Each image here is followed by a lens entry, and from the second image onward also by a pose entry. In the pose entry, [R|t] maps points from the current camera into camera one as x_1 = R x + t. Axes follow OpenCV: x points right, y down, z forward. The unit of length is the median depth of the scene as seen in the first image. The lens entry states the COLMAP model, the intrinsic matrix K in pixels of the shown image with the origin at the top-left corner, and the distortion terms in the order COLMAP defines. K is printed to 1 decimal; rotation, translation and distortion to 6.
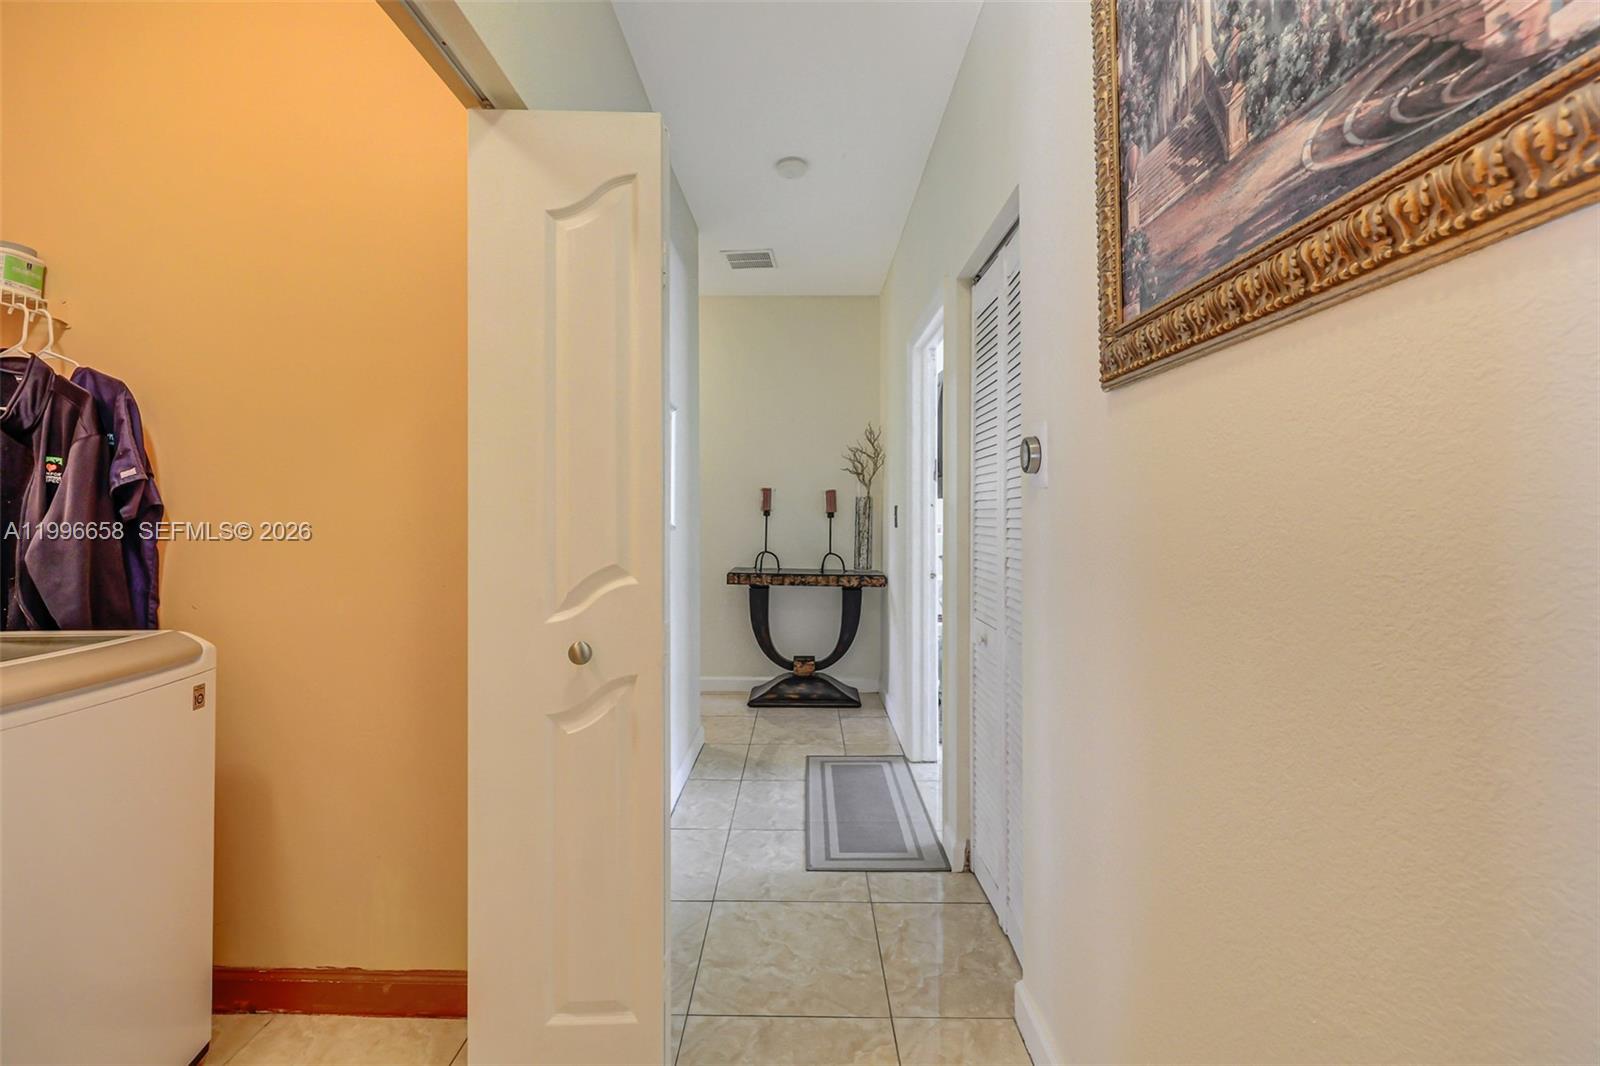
lens RADIAL K [[746.9, 0, 795.9], [0, 746.9, 512.8], [0, 0, 1]] dist [-0.000230, -0.000132]
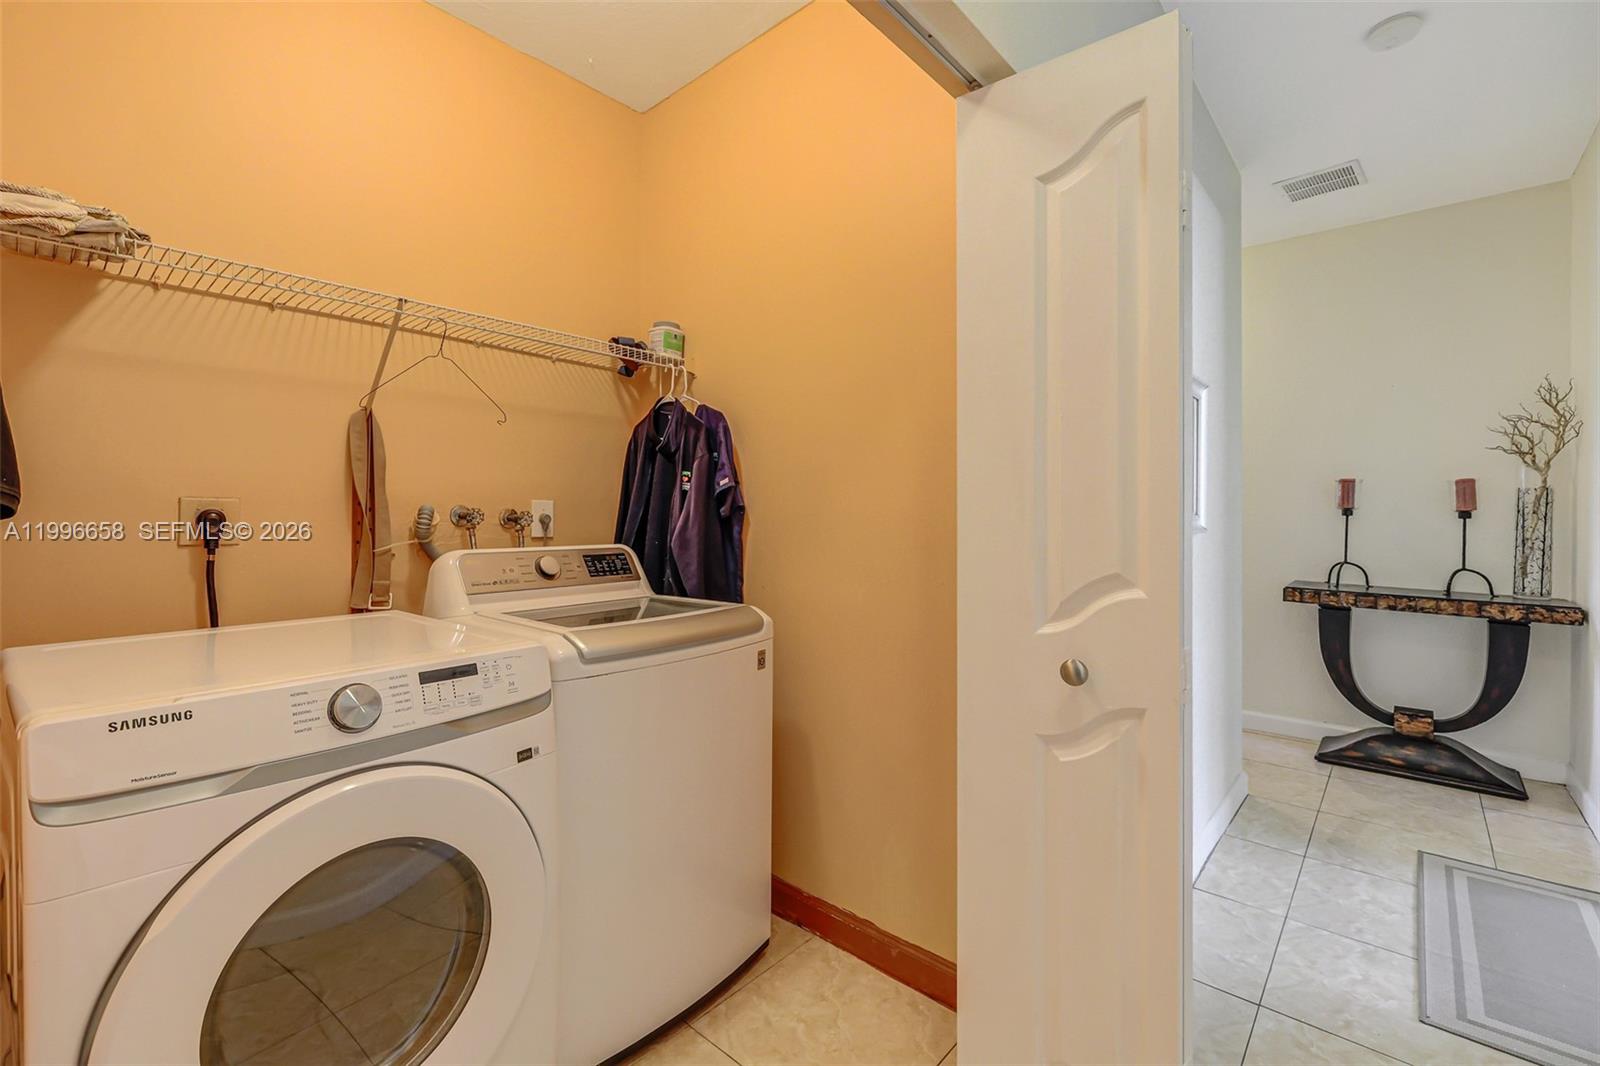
lens RADIAL K [[687.7, 0, 793.7], [0, 687.7, 515.2], [0, 0, 1]] dist [0.001325, 0.000583]
pose [[0.754331, 0.003000, -0.656488, -0.005706], [0.000703, 0.999985, 0.005378, -0.000474], [0.656494, -0.004518, 0.754317, 0.134420]]
